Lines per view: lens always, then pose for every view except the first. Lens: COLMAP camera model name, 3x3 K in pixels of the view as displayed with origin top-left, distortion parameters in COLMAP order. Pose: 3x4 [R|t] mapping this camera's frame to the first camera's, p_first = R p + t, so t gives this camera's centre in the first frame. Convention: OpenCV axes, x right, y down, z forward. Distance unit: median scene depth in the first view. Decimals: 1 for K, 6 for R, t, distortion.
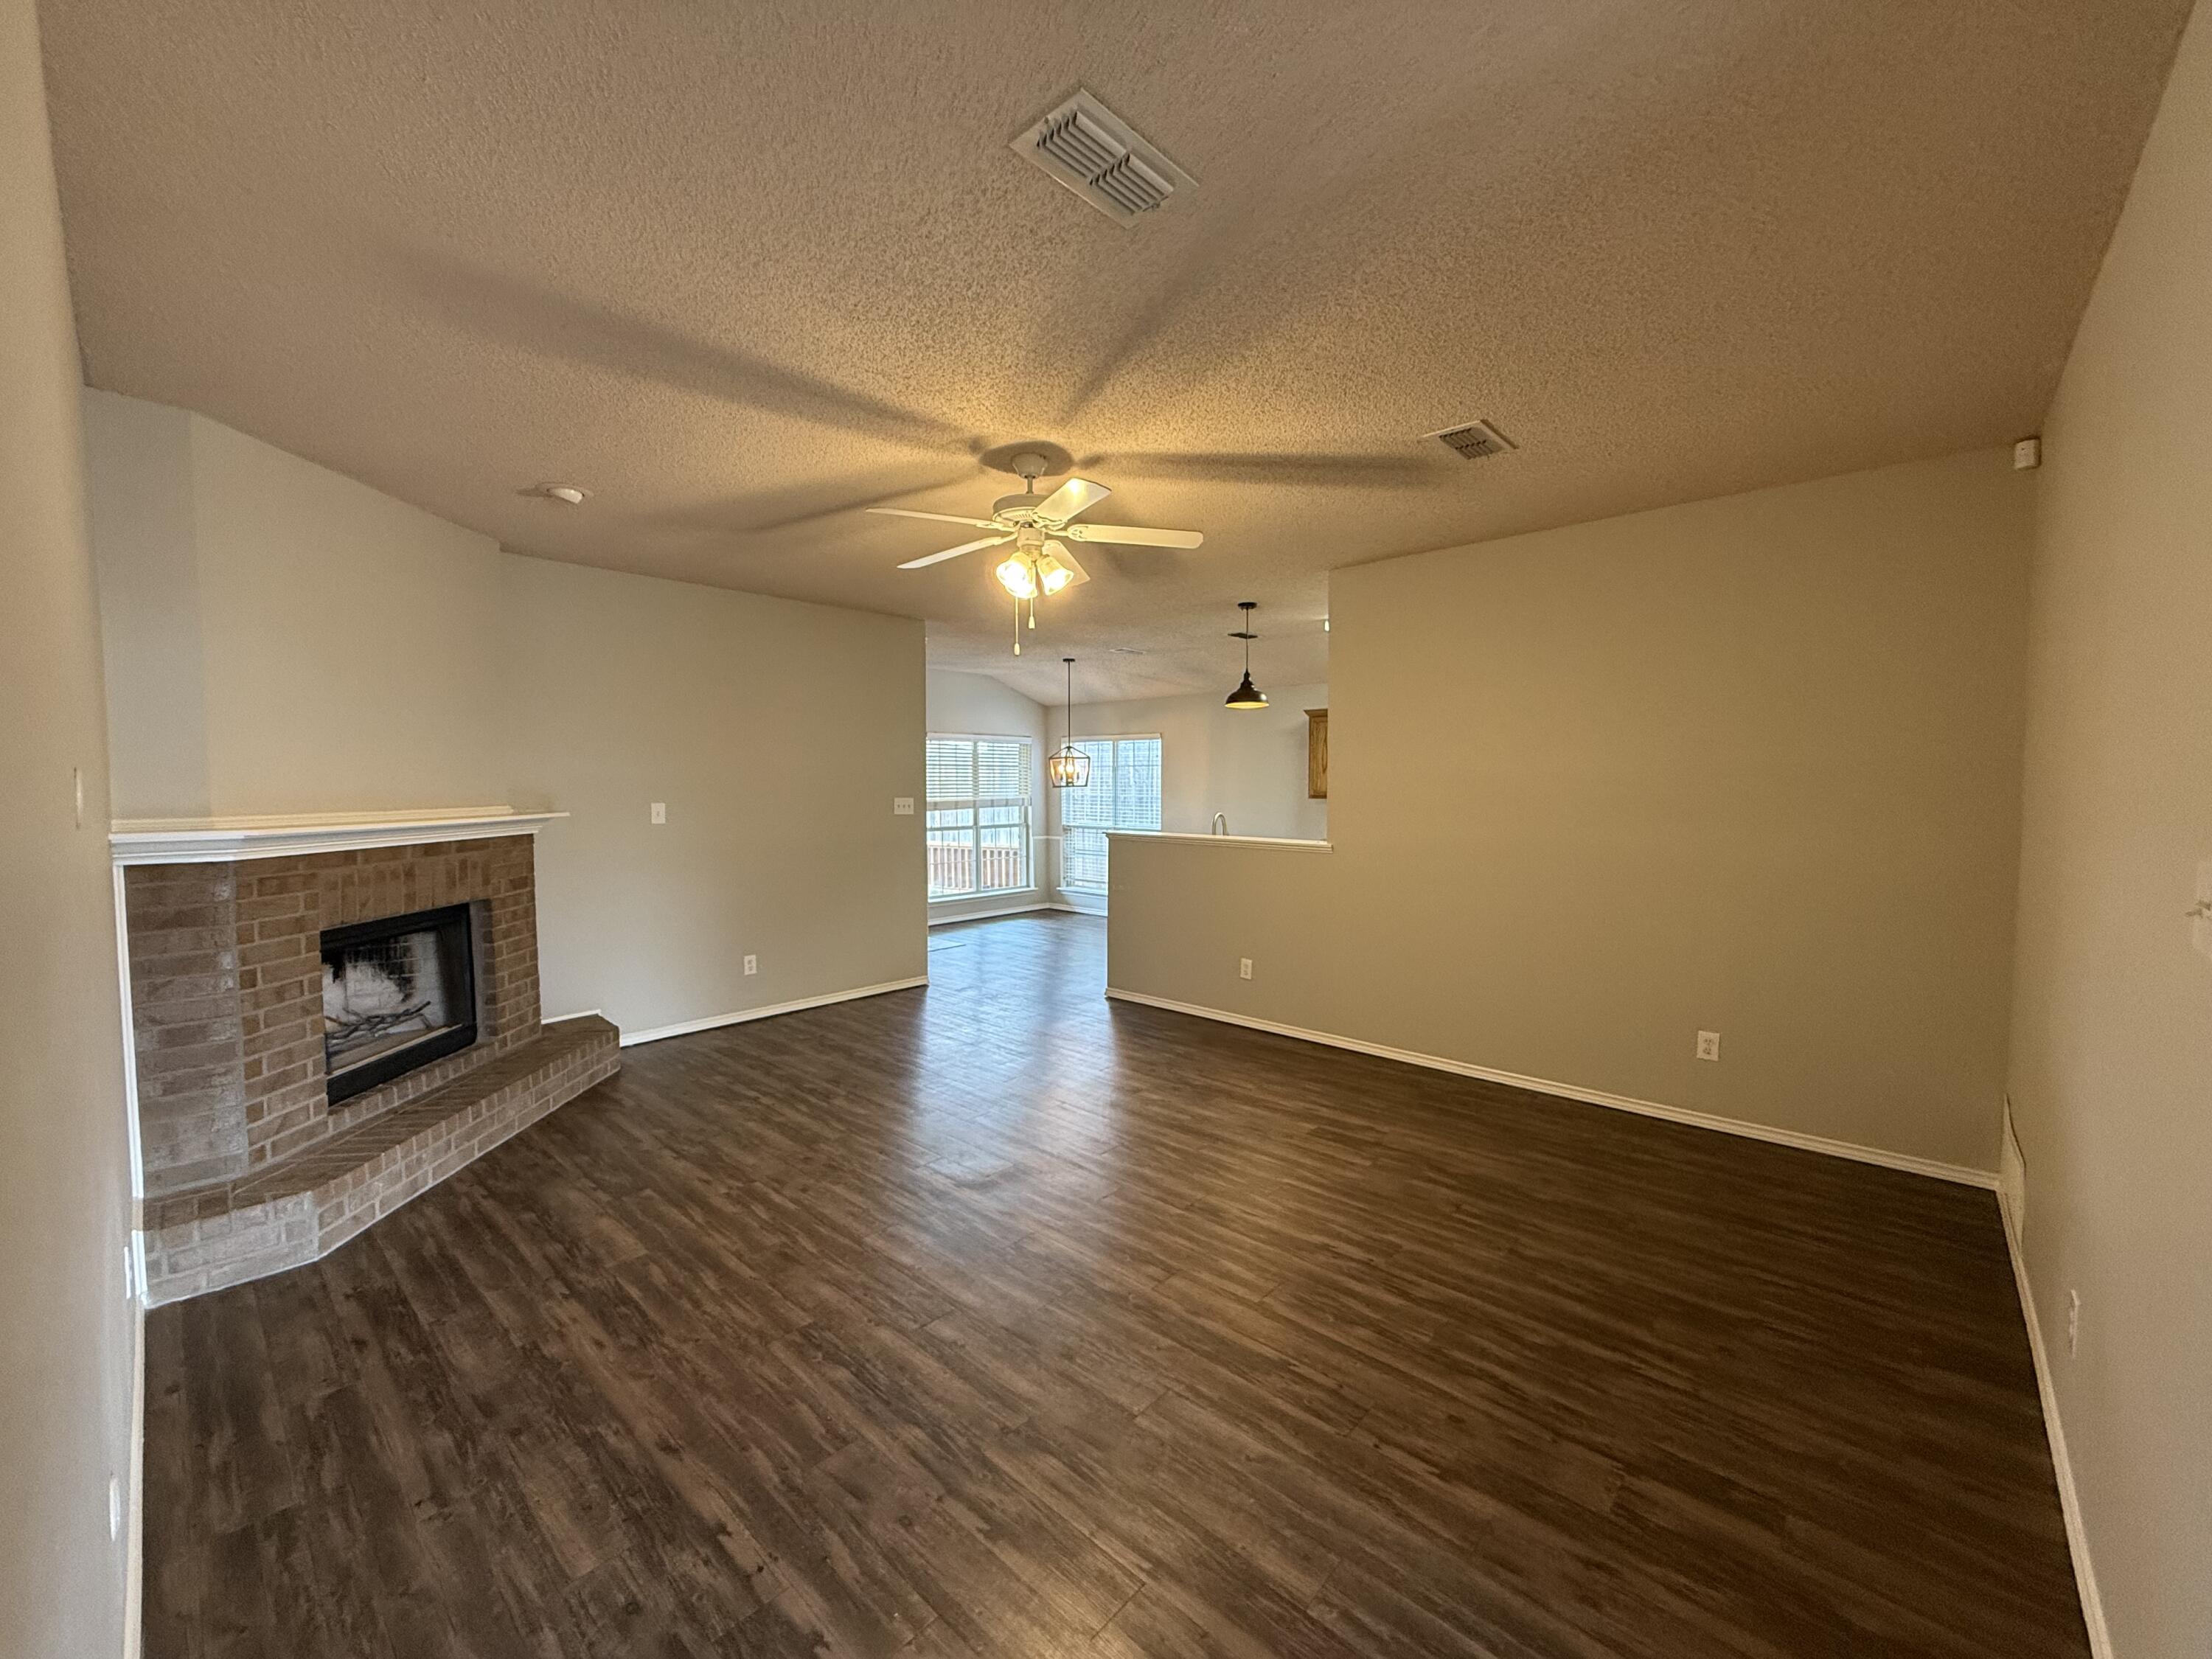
lens RADIAL K [[884.6, 0, 1095.1], [0, 884.6, 833.1], [0, 0, 1]] dist [0.000399, 0.000062]
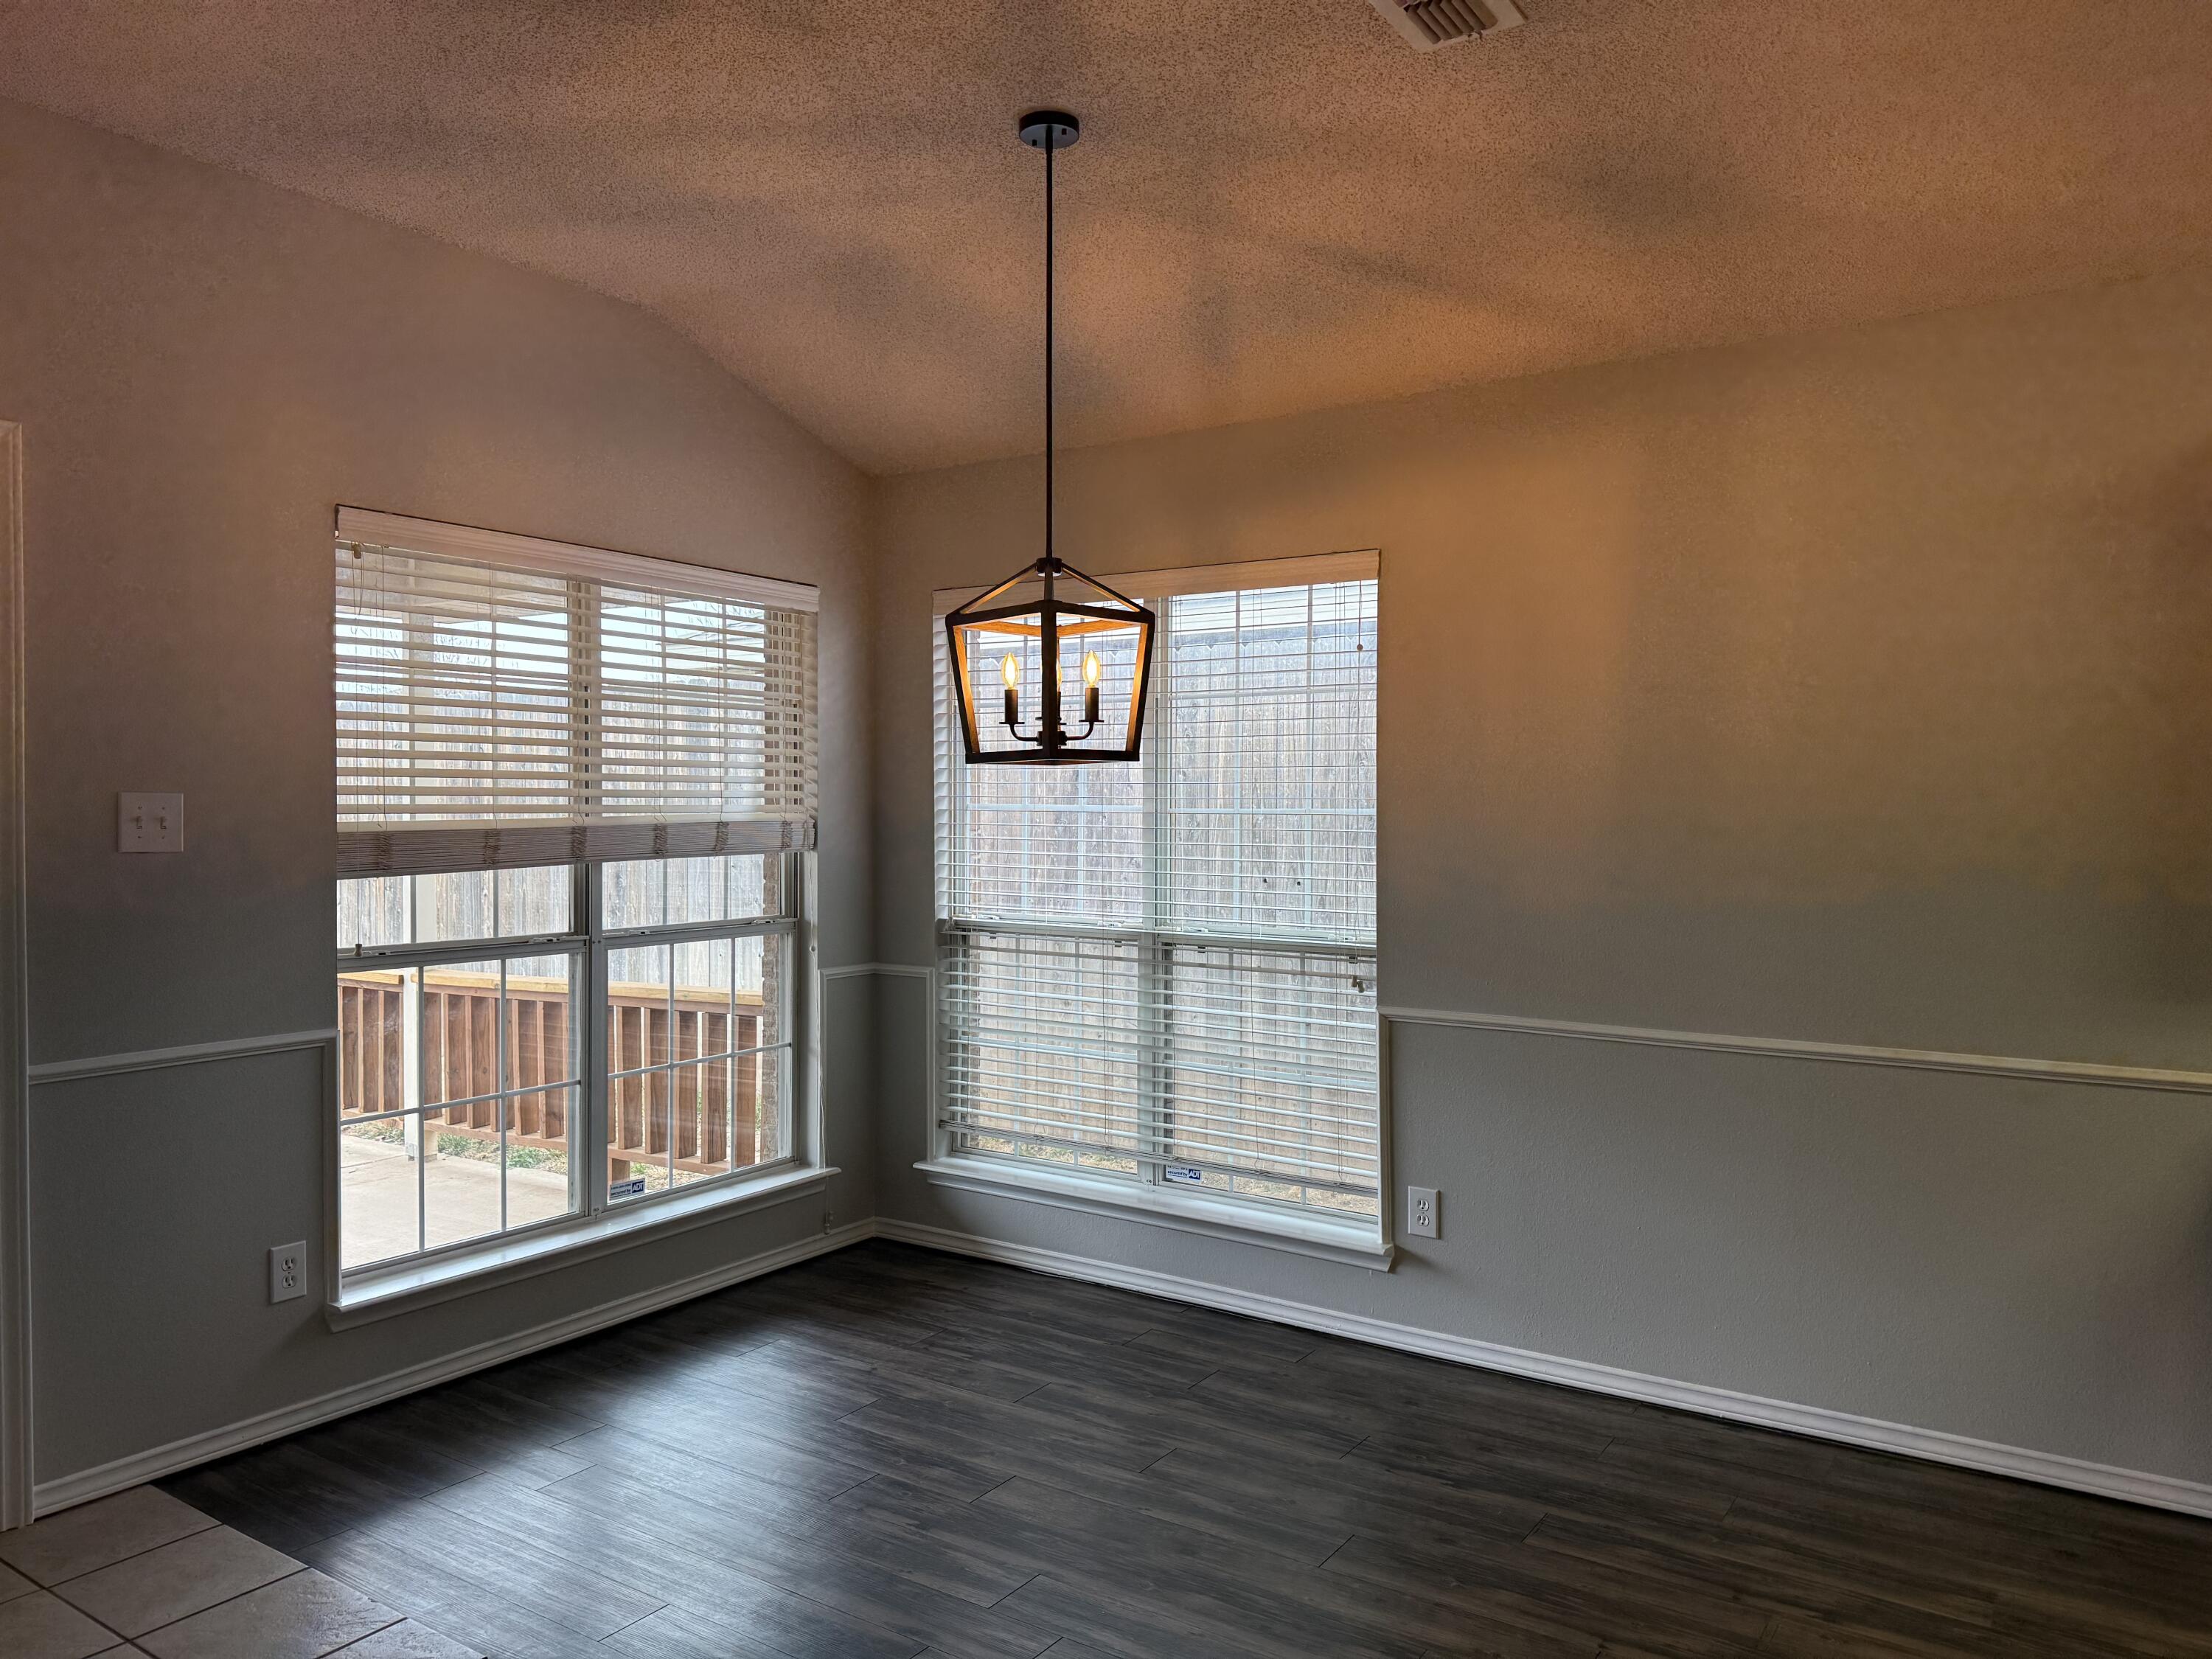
lens RADIAL K [[1593.9, 0, 1116.2], [0, 1593.9, 830.1], [0, 0, 1]] dist [0.047827, -0.023115]
pose [[0.988331, 0.004880, 0.152243, -0.056712], [-0.000243, 0.999536, -0.030459, -0.022313], [-0.152321, 0.030066, 0.987874, 0.531780]]
